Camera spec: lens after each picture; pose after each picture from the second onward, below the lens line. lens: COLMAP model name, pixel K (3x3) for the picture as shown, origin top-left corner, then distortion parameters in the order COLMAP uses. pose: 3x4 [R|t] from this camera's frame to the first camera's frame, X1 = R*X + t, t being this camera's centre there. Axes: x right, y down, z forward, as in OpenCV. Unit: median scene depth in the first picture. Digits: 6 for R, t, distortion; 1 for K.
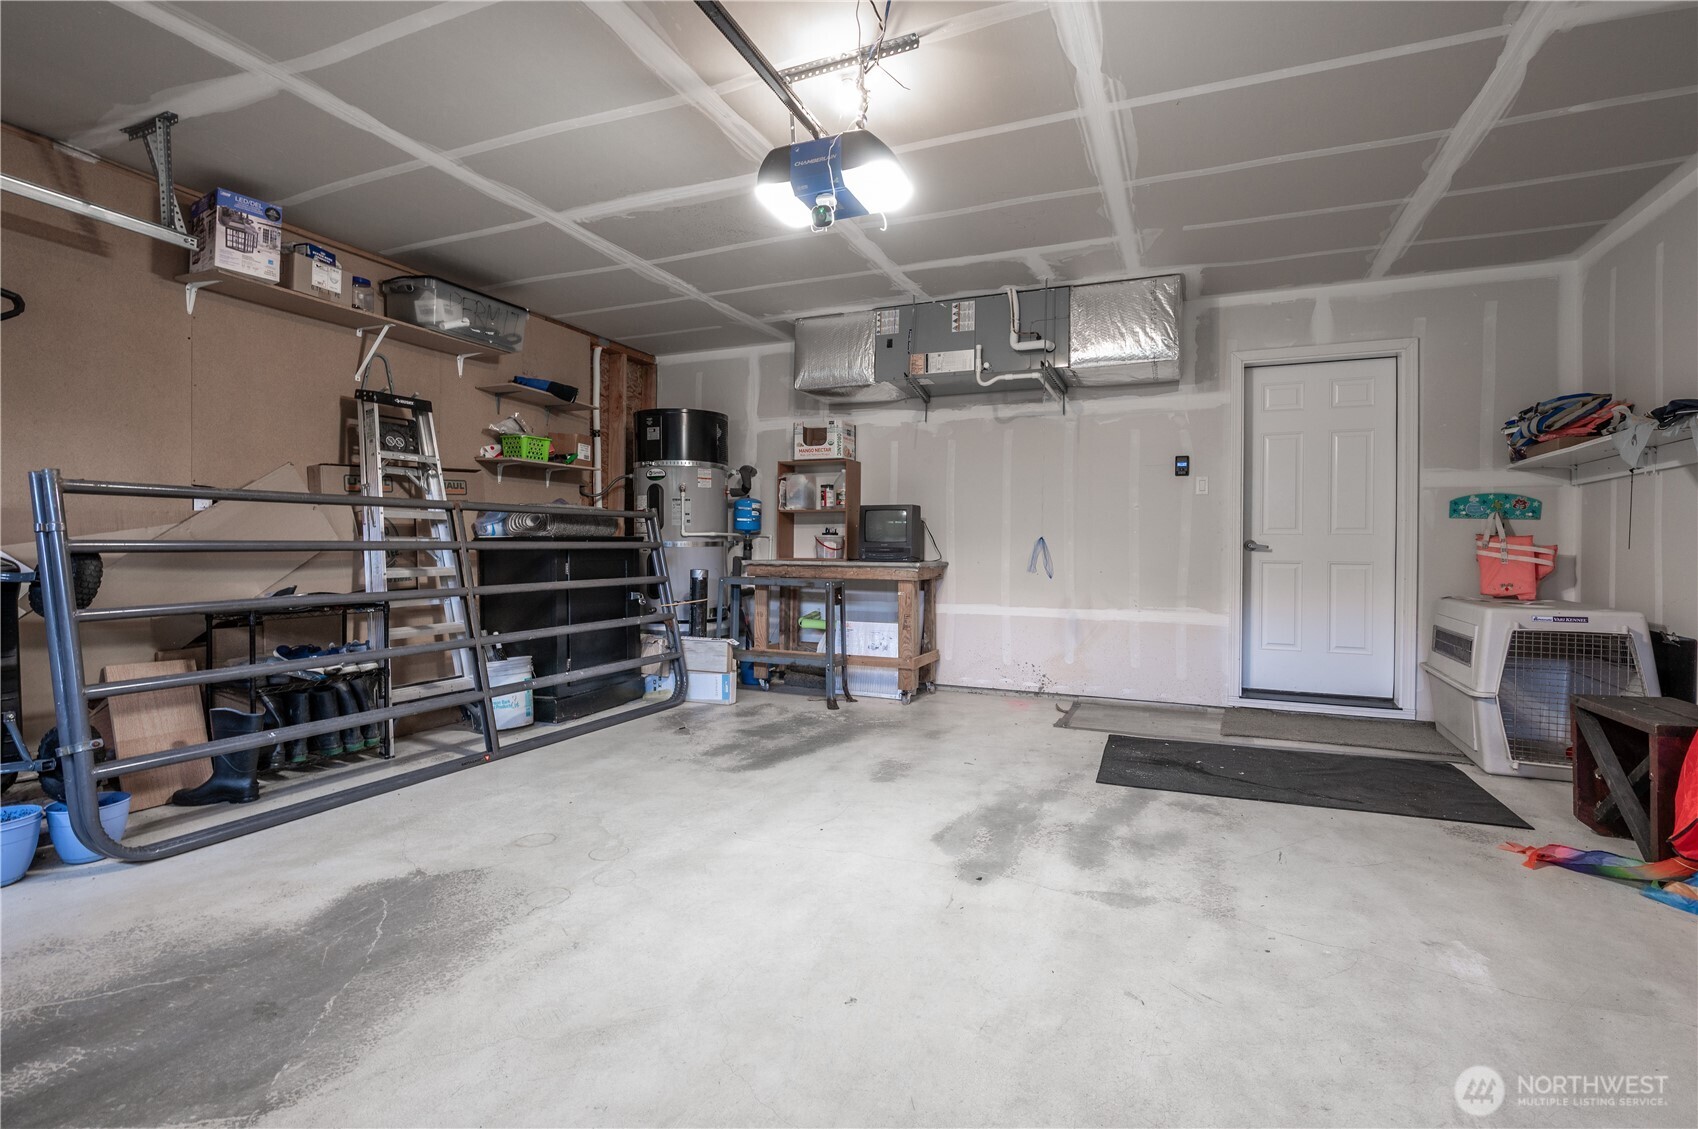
lens RADIAL K [[802.9, 0, 849.0], [0, 802.9, 564.5], [0, 0, 1]] dist [0.001792, 0.000261]
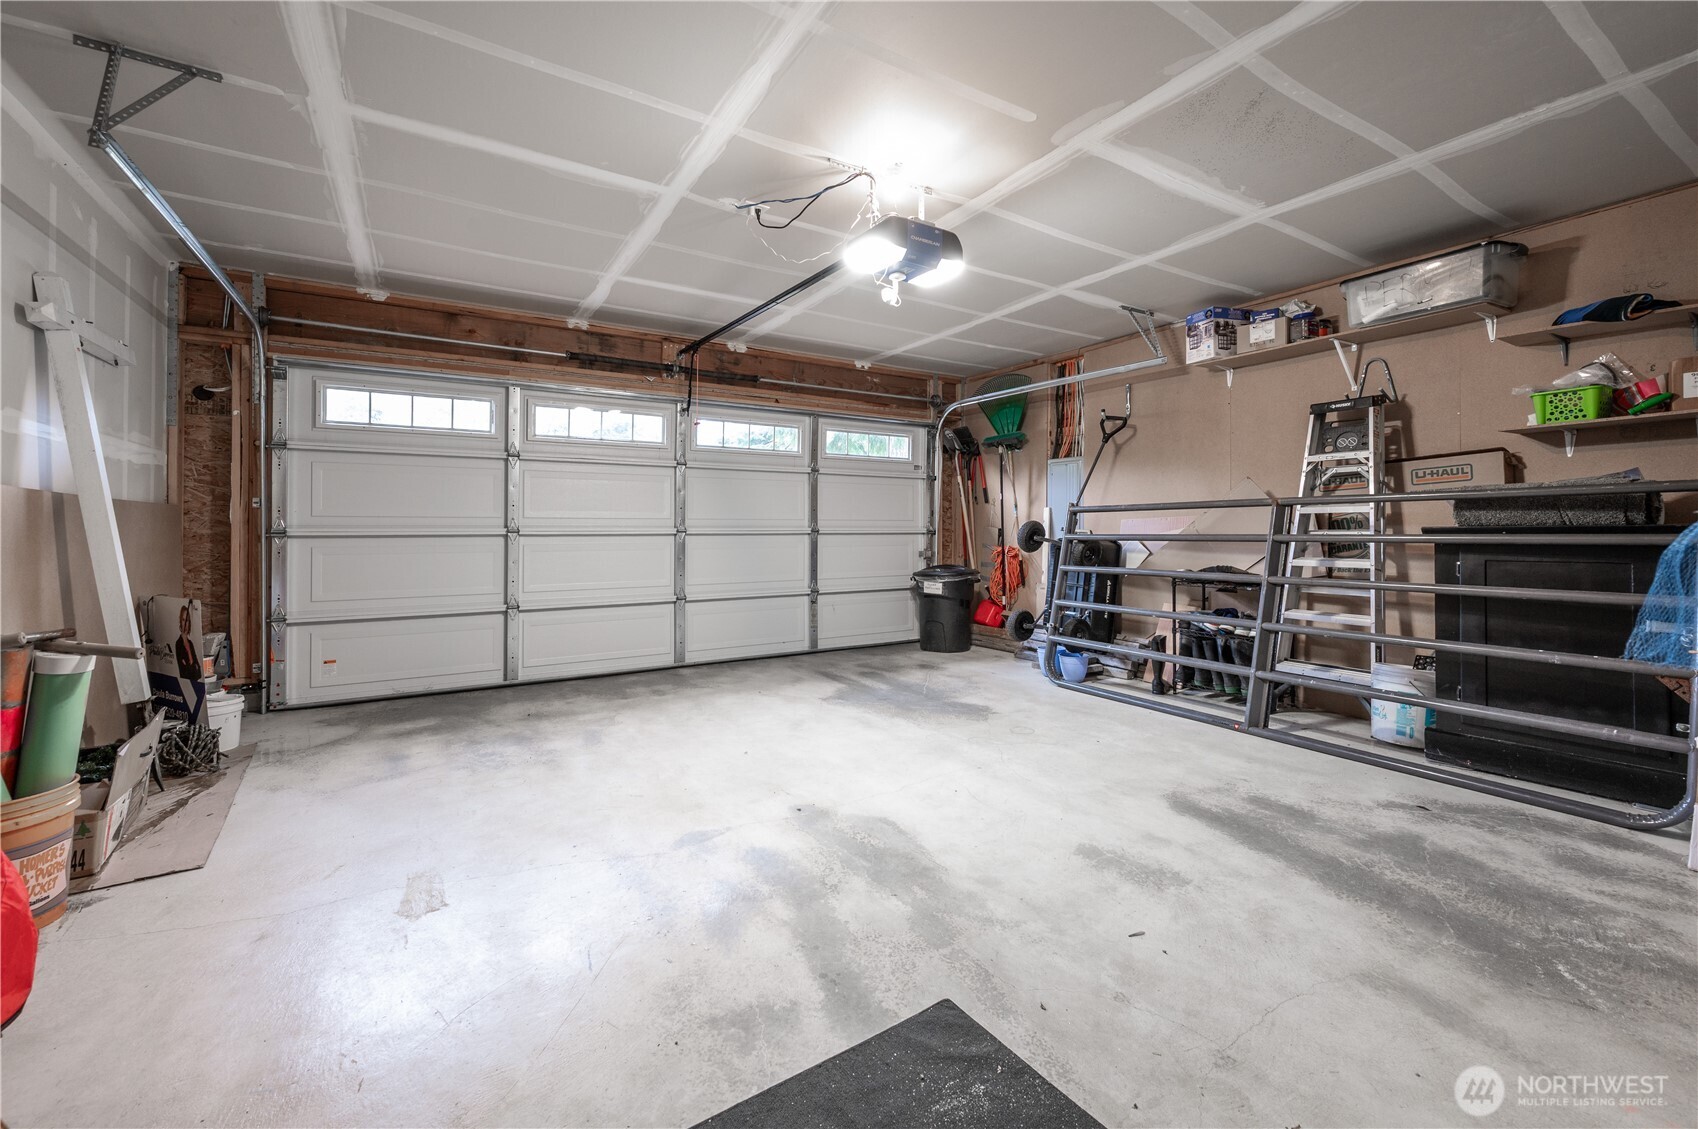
lens RADIAL K [[687.9, 0, 849.2], [0, 687.9, 535.2], [0, 0, 1]] dist [0.000378, 0.000033]
pose [[-0.572298, 0.002753, -0.820041, 0.762654], [-0.021231, 0.999609, 0.018173, -0.038438], [0.819771, 0.027811, -0.572016, 1.285154]]
